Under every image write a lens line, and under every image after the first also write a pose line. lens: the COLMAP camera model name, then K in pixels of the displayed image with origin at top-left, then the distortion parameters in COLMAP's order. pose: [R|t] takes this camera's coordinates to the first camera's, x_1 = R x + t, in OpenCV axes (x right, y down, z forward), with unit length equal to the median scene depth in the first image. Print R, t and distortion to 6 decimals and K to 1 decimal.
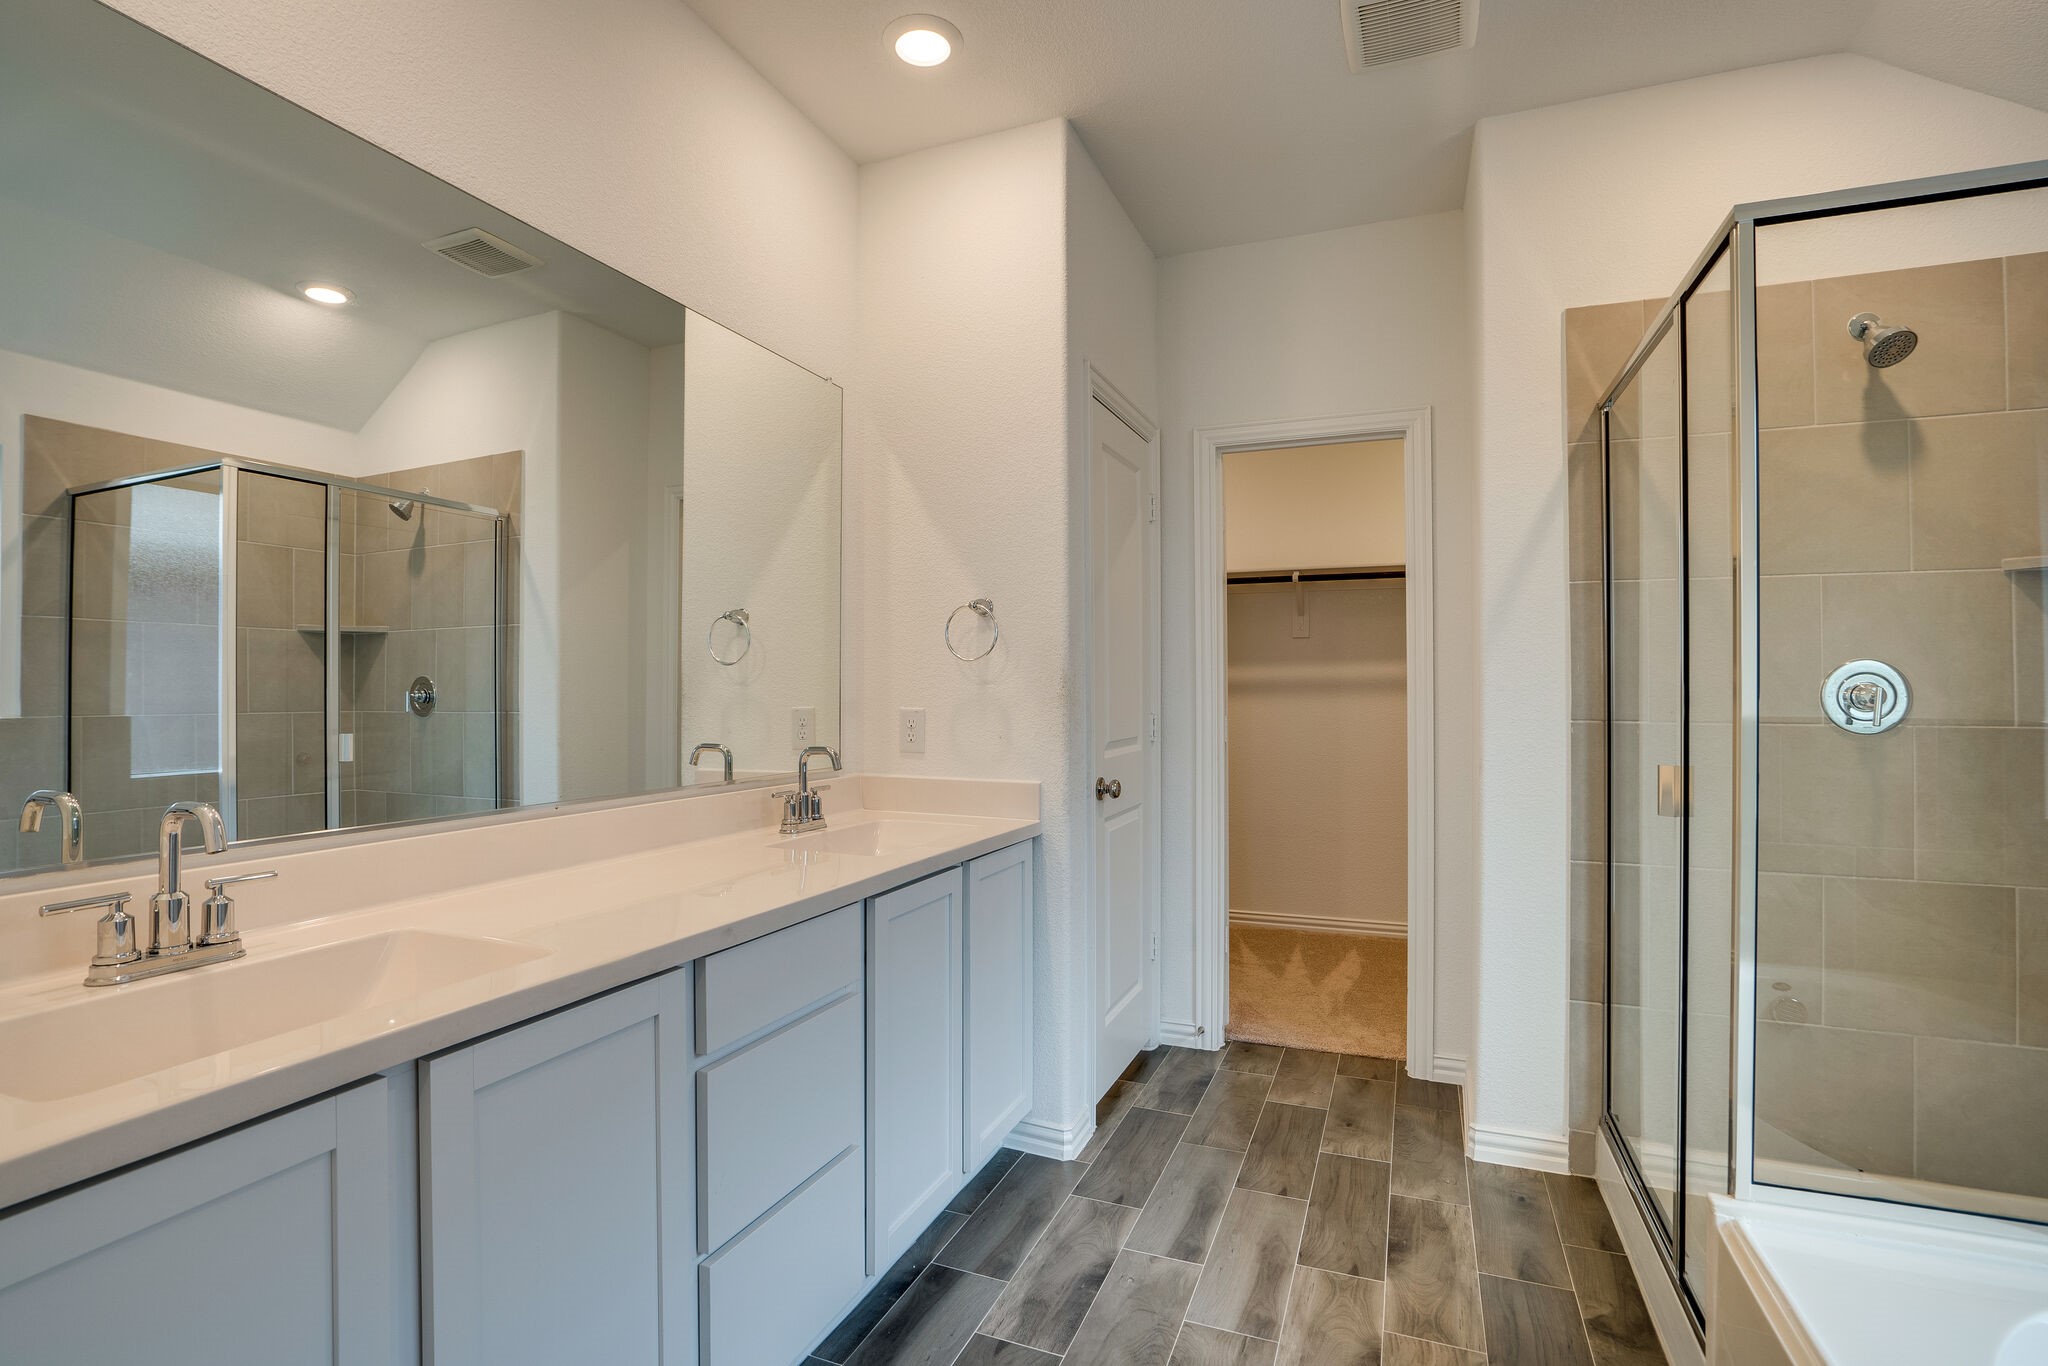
lens RADIAL K [[955.6, 0, 1025.2], [0, 955.6, 683.7], [0, 0, 1]] dist [-0.040783, 0.002332]
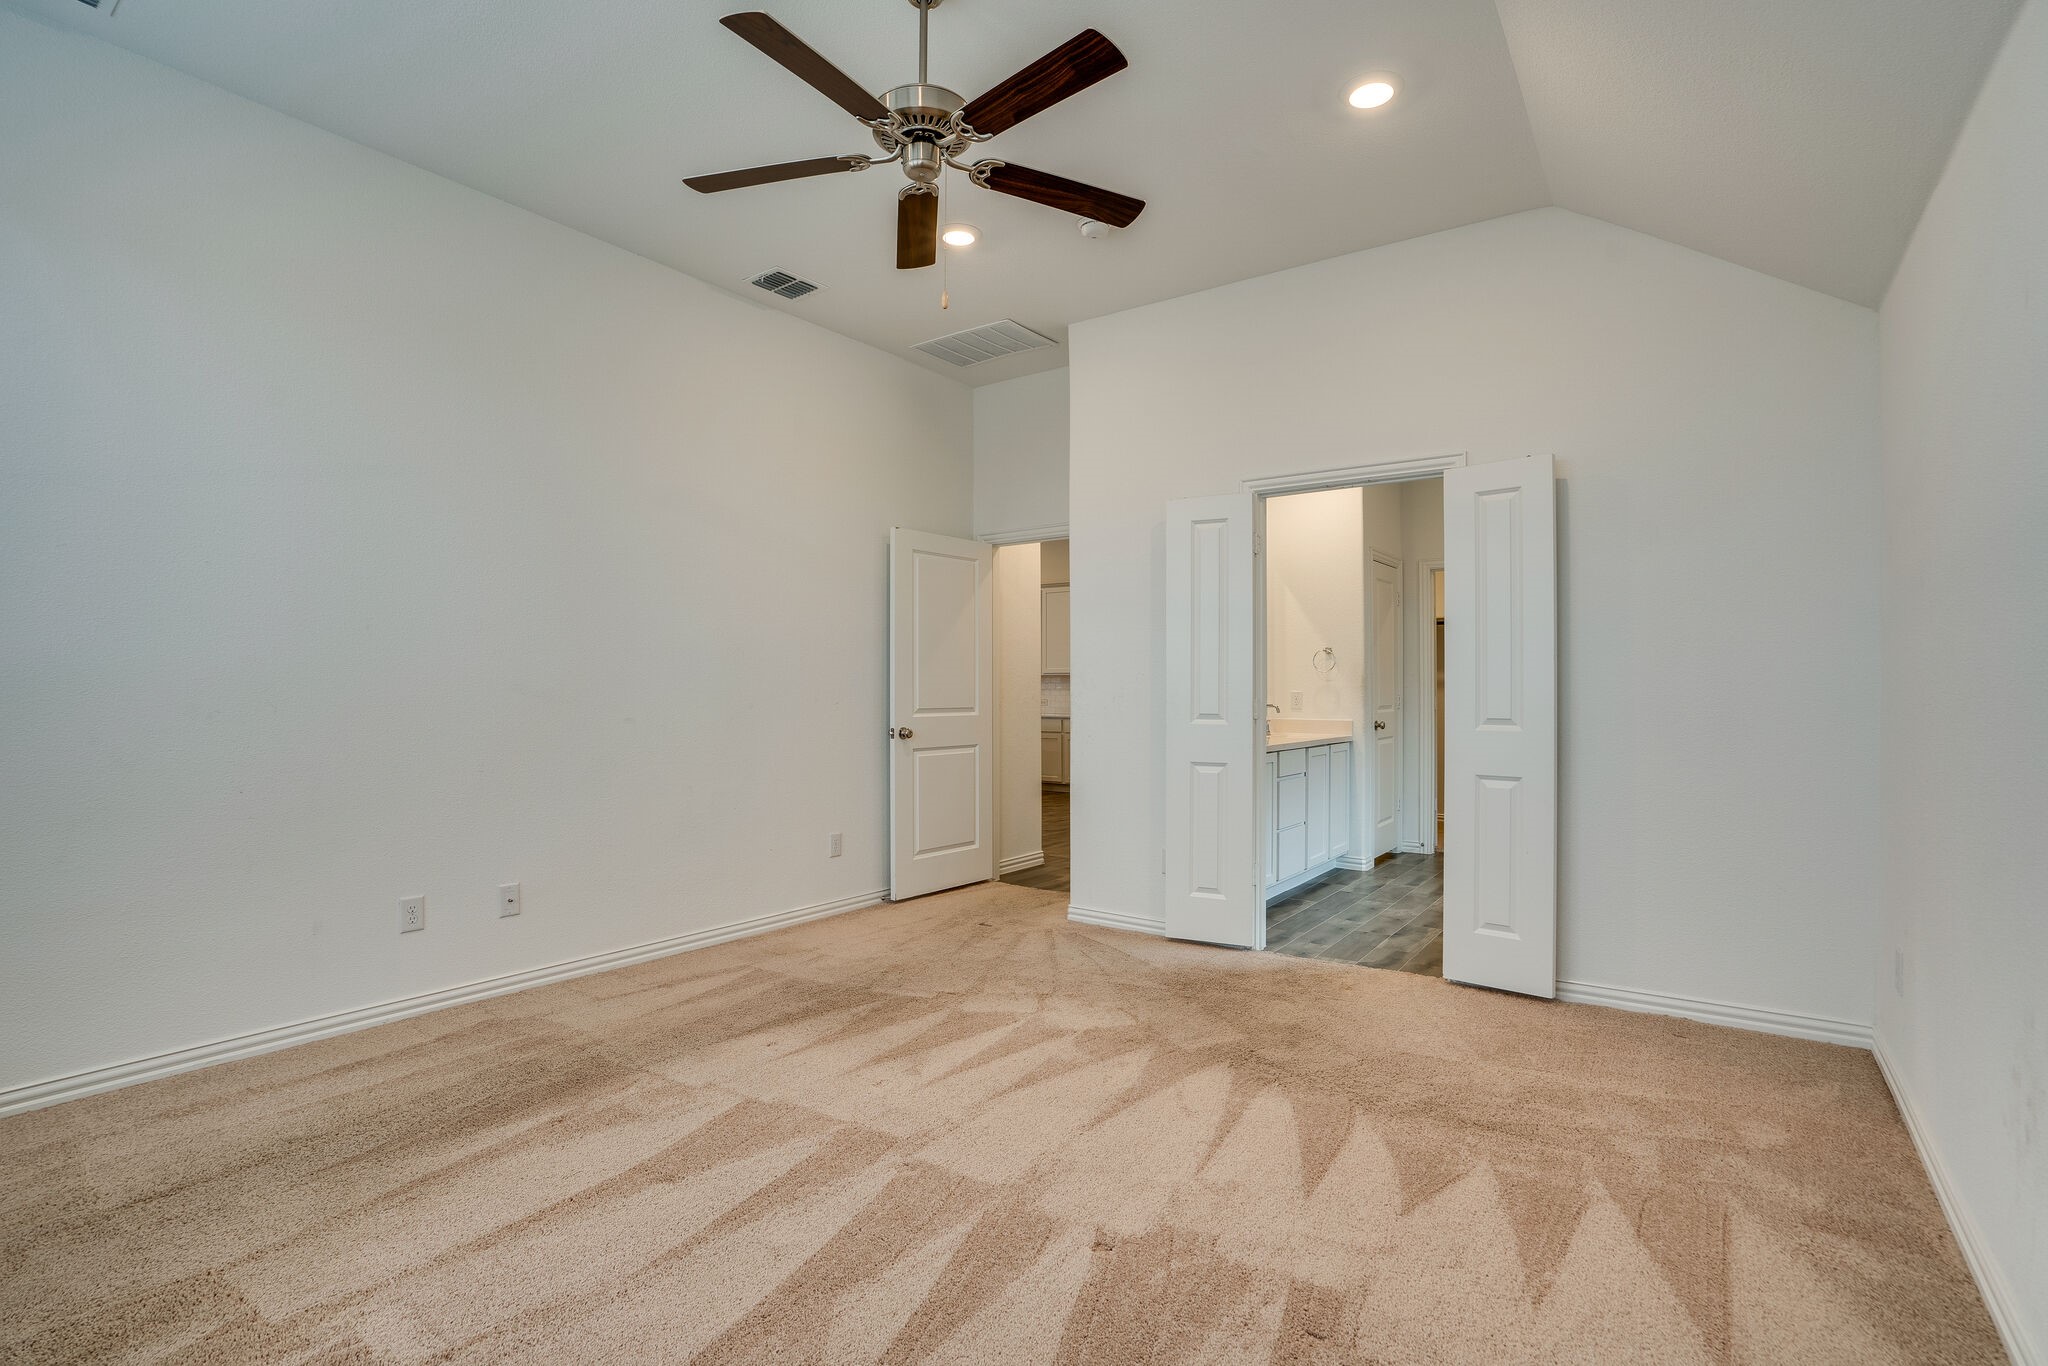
lens RADIAL K [[955.6, 0, 1025.4], [0, 955.6, 690.3], [0, 0, 1]] dist [-0.040783, 0.002332]
pose [[0.971626, 0.002982, -0.236503, -0.220607], [-0.003319, 0.999994, -0.001027, 0.028707], [0.236498, 0.001783, 0.971630, -1.576744]]
